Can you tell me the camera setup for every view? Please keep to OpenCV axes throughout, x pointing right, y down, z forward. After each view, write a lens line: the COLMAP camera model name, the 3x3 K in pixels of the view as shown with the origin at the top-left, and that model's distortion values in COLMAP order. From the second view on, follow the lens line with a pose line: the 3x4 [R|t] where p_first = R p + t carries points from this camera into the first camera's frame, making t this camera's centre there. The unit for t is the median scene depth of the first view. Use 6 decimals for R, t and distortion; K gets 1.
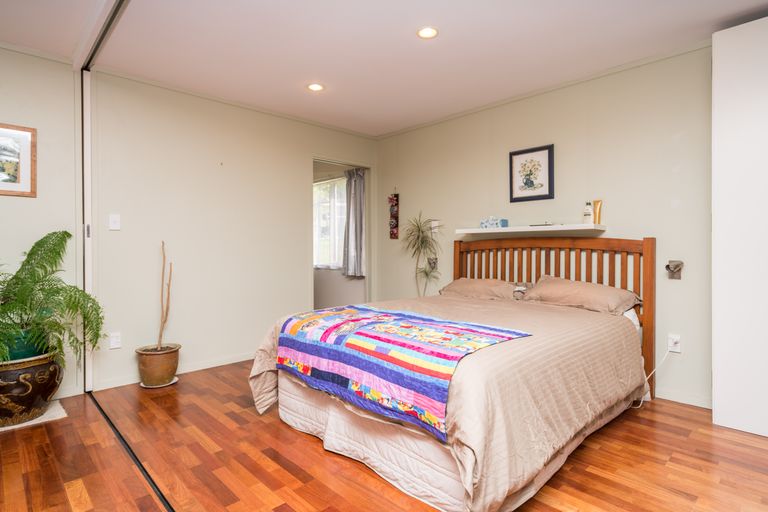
lens RADIAL K [[423.3, 0, 384.0], [0, 423.3, 256.0], [0, 0, 1]] dist [-0.001270, -0.000669]
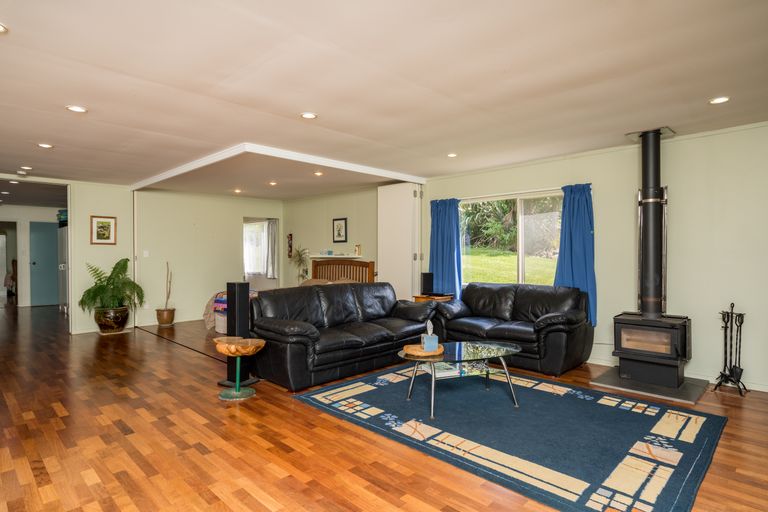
lens RADIAL K [[423.3, 0, 384.0], [0, 423.3, 256.0], [0, 0, 1]] dist [-0.001270, -0.000669]
pose [[0.999201, 0.000815, 0.039965, 0.496984], [-0.000322, 0.999924, -0.012342, -0.036426], [-0.039972, 0.012319, 0.999125, -1.197618]]
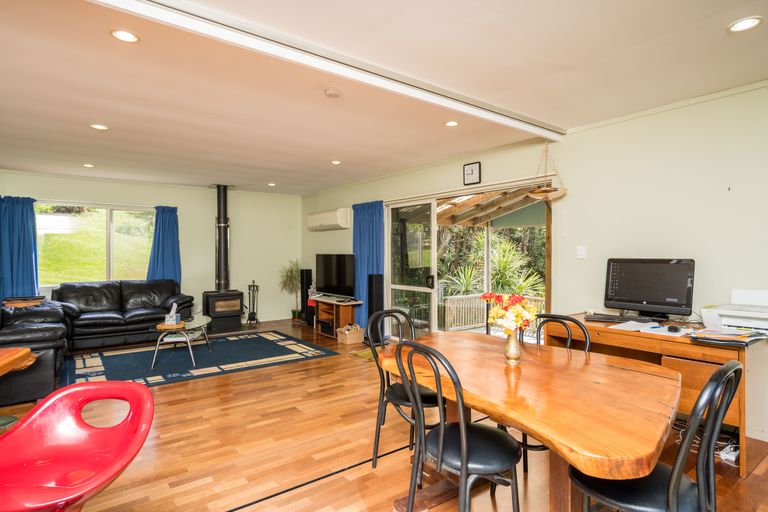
lens RADIAL K [[423.3, 0, 384.0], [0, 423.3, 256.0], [0, 0, 1]] dist [-0.001270, -0.000669]
pose [[0.092859, 0.001995, 0.995677, -0.595264], [0.019138, 0.999810, -0.003788, -0.032366], [-0.995495, 0.019407, 0.092803, -1.020560]]
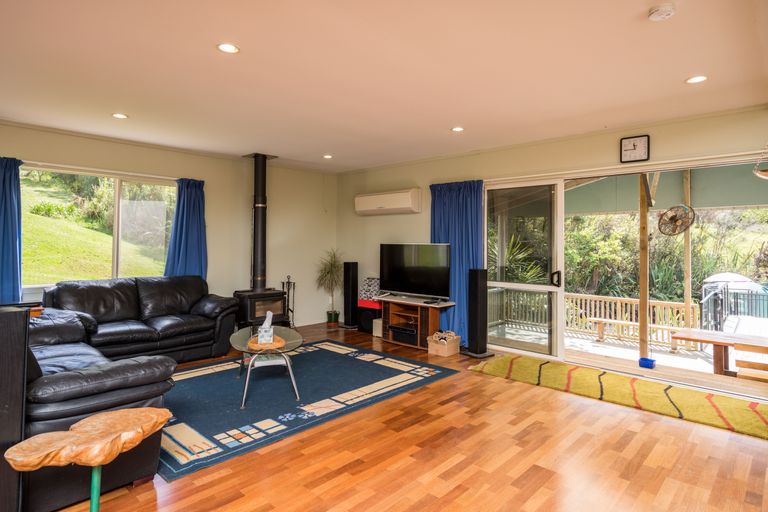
lens RADIAL K [[440.4, 0, 376.4], [0, 440.4, 238.1], [0, 0, 1]] dist [0.002259, 0.000711]
pose [[-0.062281, 0.019686, 0.997864, -0.342768], [0.010946, 0.999759, -0.019040, -0.044937], [-0.997999, 0.009737, -0.062482, -0.433146]]
